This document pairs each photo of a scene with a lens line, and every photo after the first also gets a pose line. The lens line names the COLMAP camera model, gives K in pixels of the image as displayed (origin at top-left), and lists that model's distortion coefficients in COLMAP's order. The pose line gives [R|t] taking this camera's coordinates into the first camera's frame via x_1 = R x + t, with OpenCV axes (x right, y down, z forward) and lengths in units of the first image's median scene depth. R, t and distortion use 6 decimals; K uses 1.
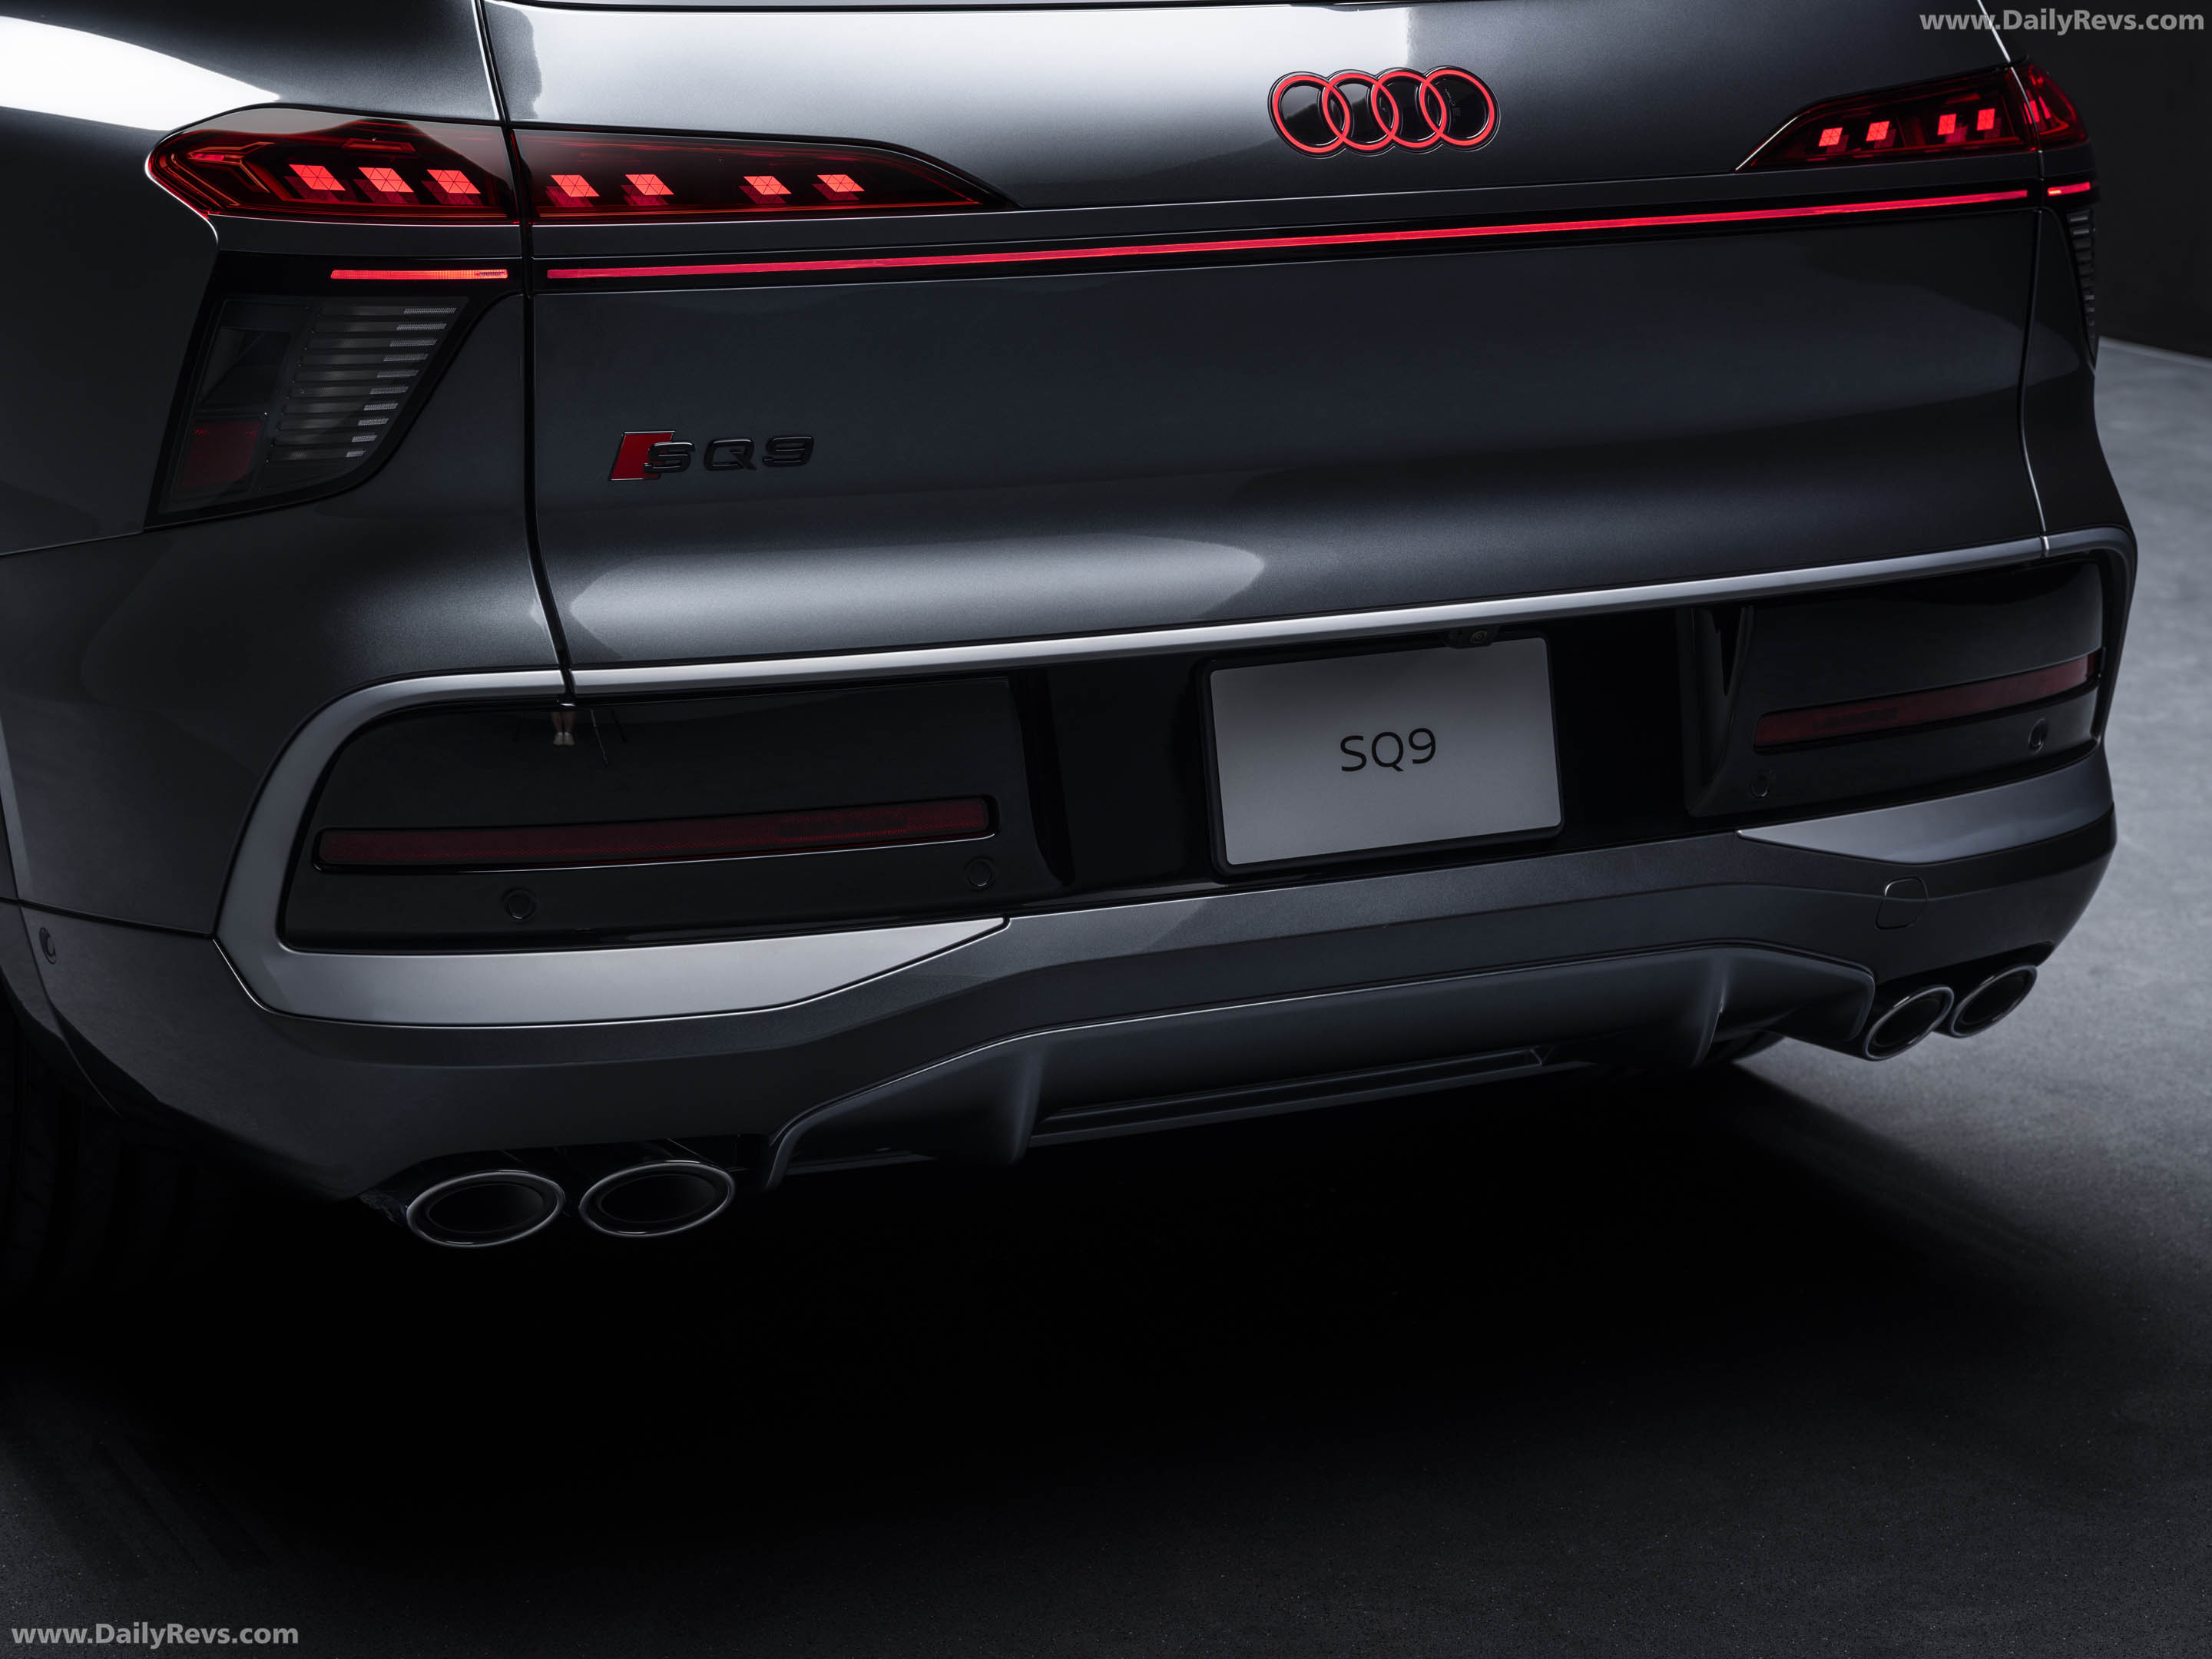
lens RADIAL K [[5050.7, 0, 1096.3], [0, 5050.7, 827.6], [0, 0, 1]] dist [-0.037087, 0.000000]
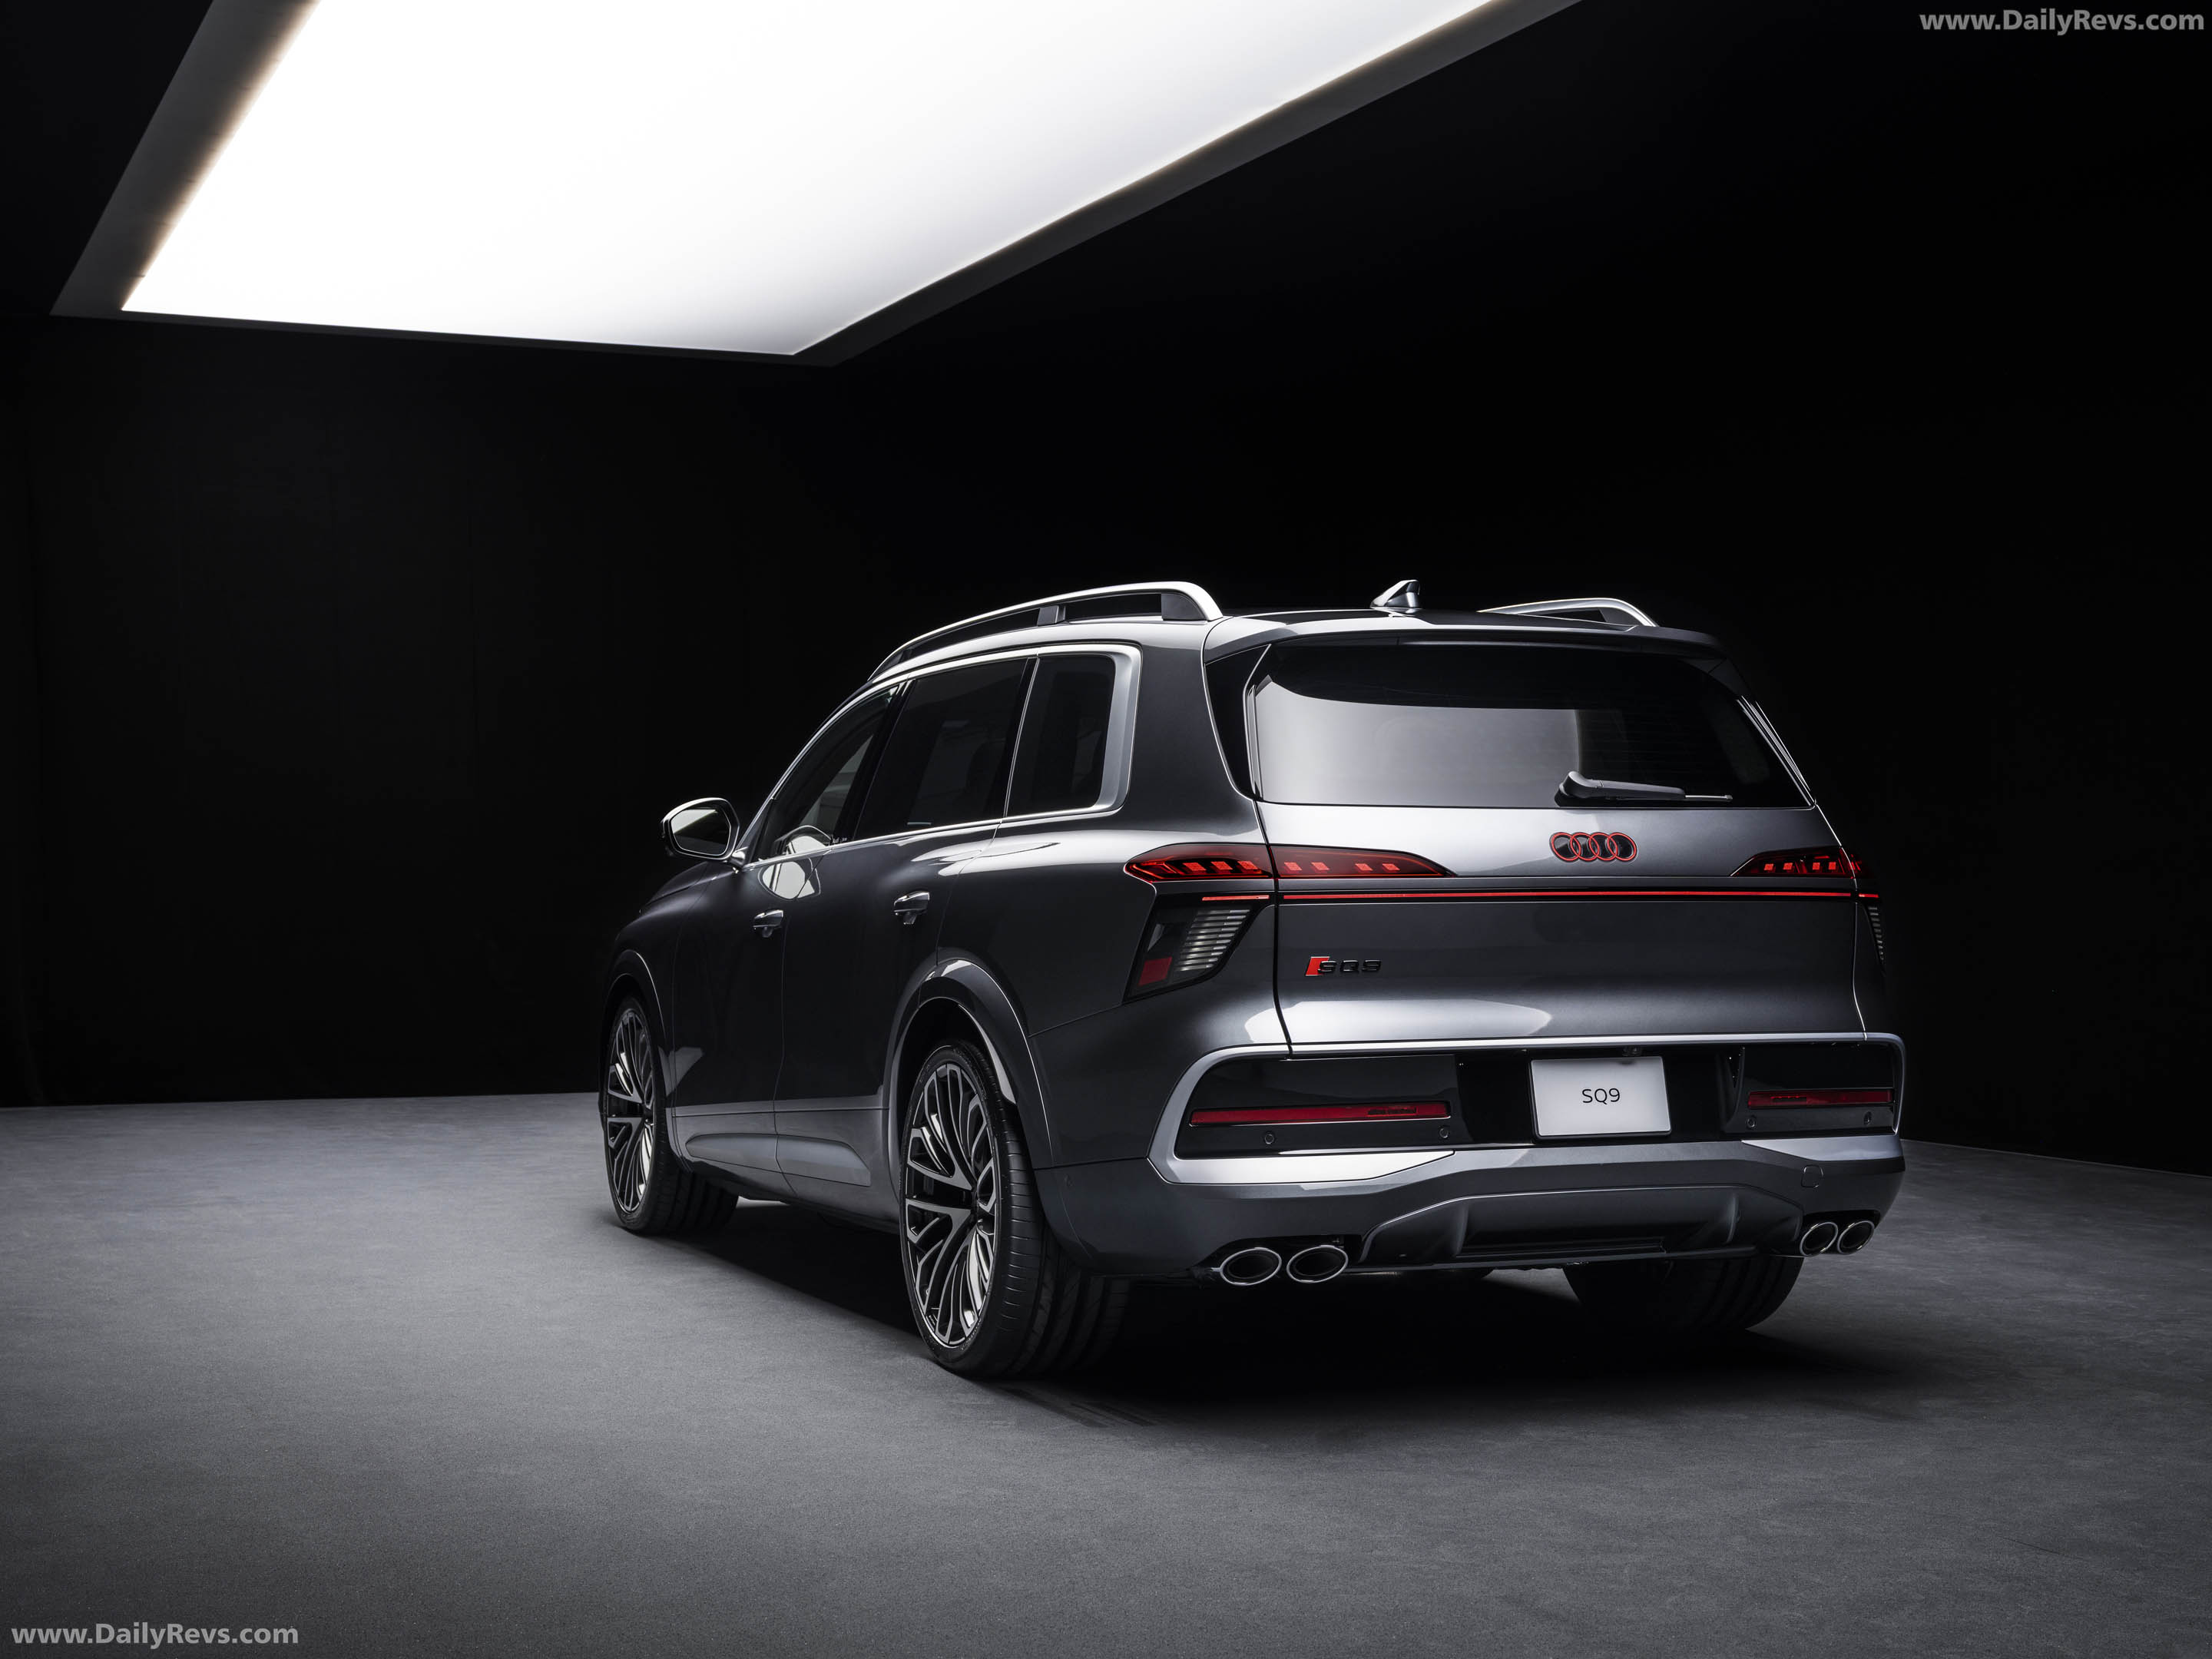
lens RADIAL K [[3180.7, 0, 1107.3], [0, 3180.7, 812.6], [0, 0, 1]] dist [0.018998, 0.000000]
pose [[0.996996, -0.007509, -0.077085, -0.067407], [-0.011846, 0.968795, -0.247581, 0.253422], [0.076538, 0.247750, 0.965796, -0.622370]]
